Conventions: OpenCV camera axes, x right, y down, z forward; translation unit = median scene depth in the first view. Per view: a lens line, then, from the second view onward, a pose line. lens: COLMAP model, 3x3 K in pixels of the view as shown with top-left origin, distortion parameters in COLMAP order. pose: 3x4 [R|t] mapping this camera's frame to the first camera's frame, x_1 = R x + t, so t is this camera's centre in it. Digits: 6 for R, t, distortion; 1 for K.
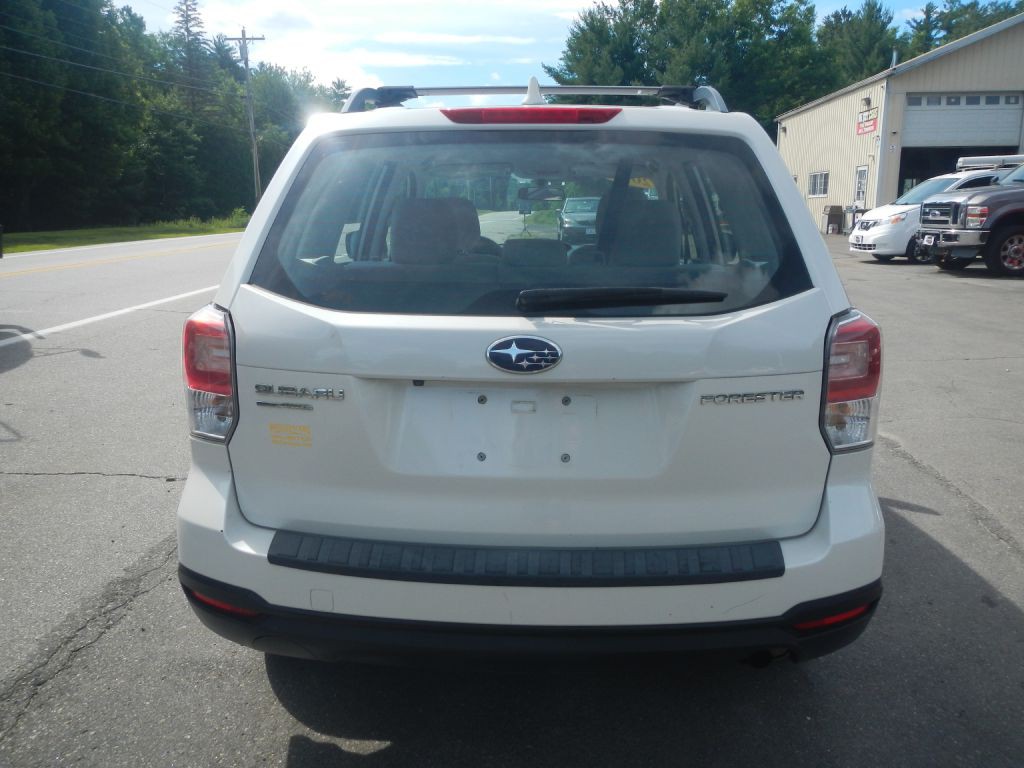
lens RADIAL K [[828.0, 0, 513.5], [0, 828.0, 389.4], [0, 0, 1]] dist [0.000935, -0.005572]
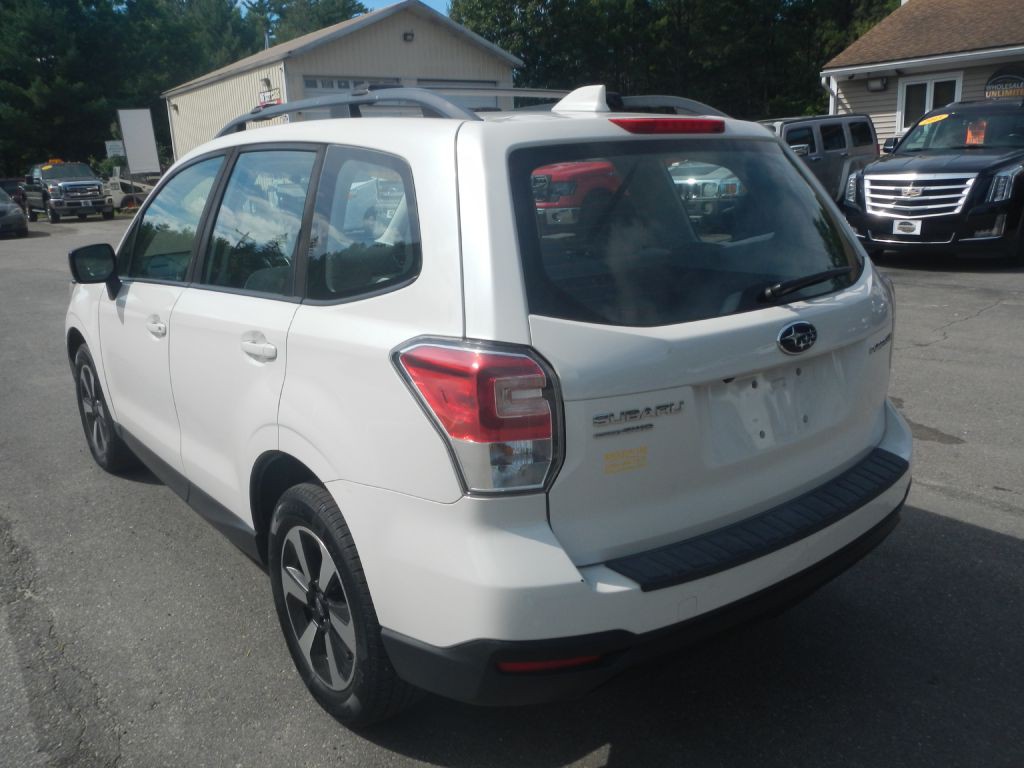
lens RADIAL K [[828.0, 0, 534.4], [0, 828.0, 395.5], [0, 0, 1]] dist [0.000935, -0.005572]
pose [[0.746913, -0.201408, 0.633685, -0.942711], [0.181701, 0.978572, 0.096858, -0.131613], [-0.639614, 0.042797, 0.767504, 0.317707]]
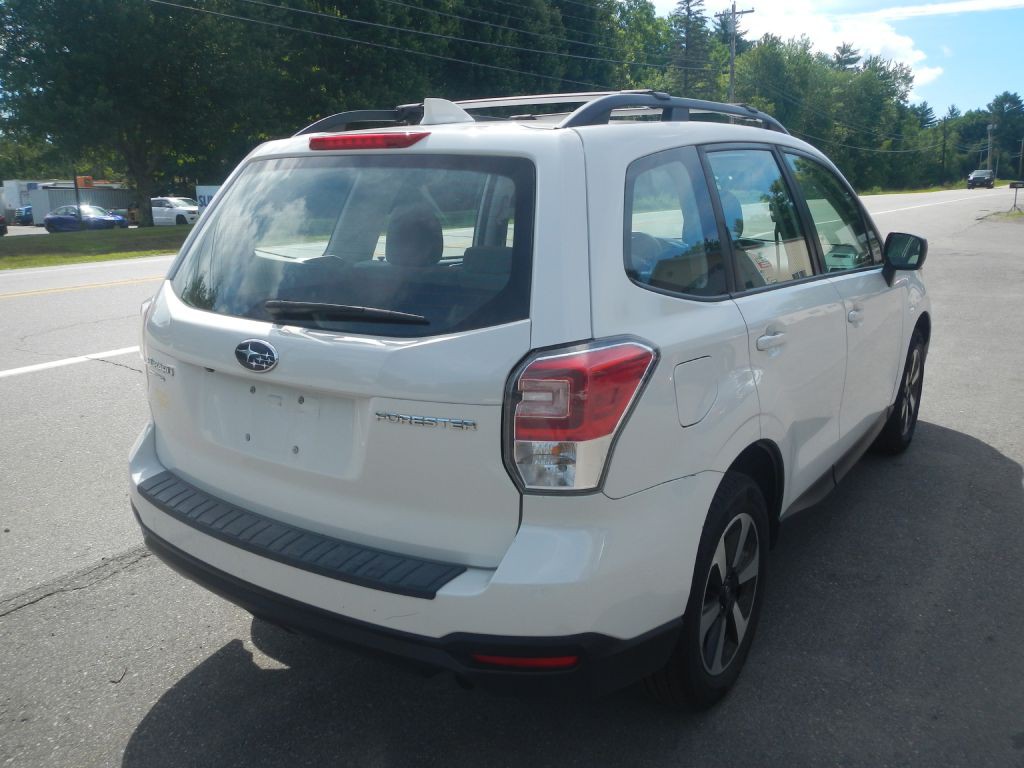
lens RADIAL K [[828.0, 0, 486.0], [0, 828.0, 385.1], [0, 0, 1]] dist [0.000935, -0.005572]
pose [[0.839529, 0.123460, -0.529102, 0.841717], [-0.111079, 0.992273, 0.055286, -0.094261], [0.531839, 0.012357, 0.846755, 0.165348]]
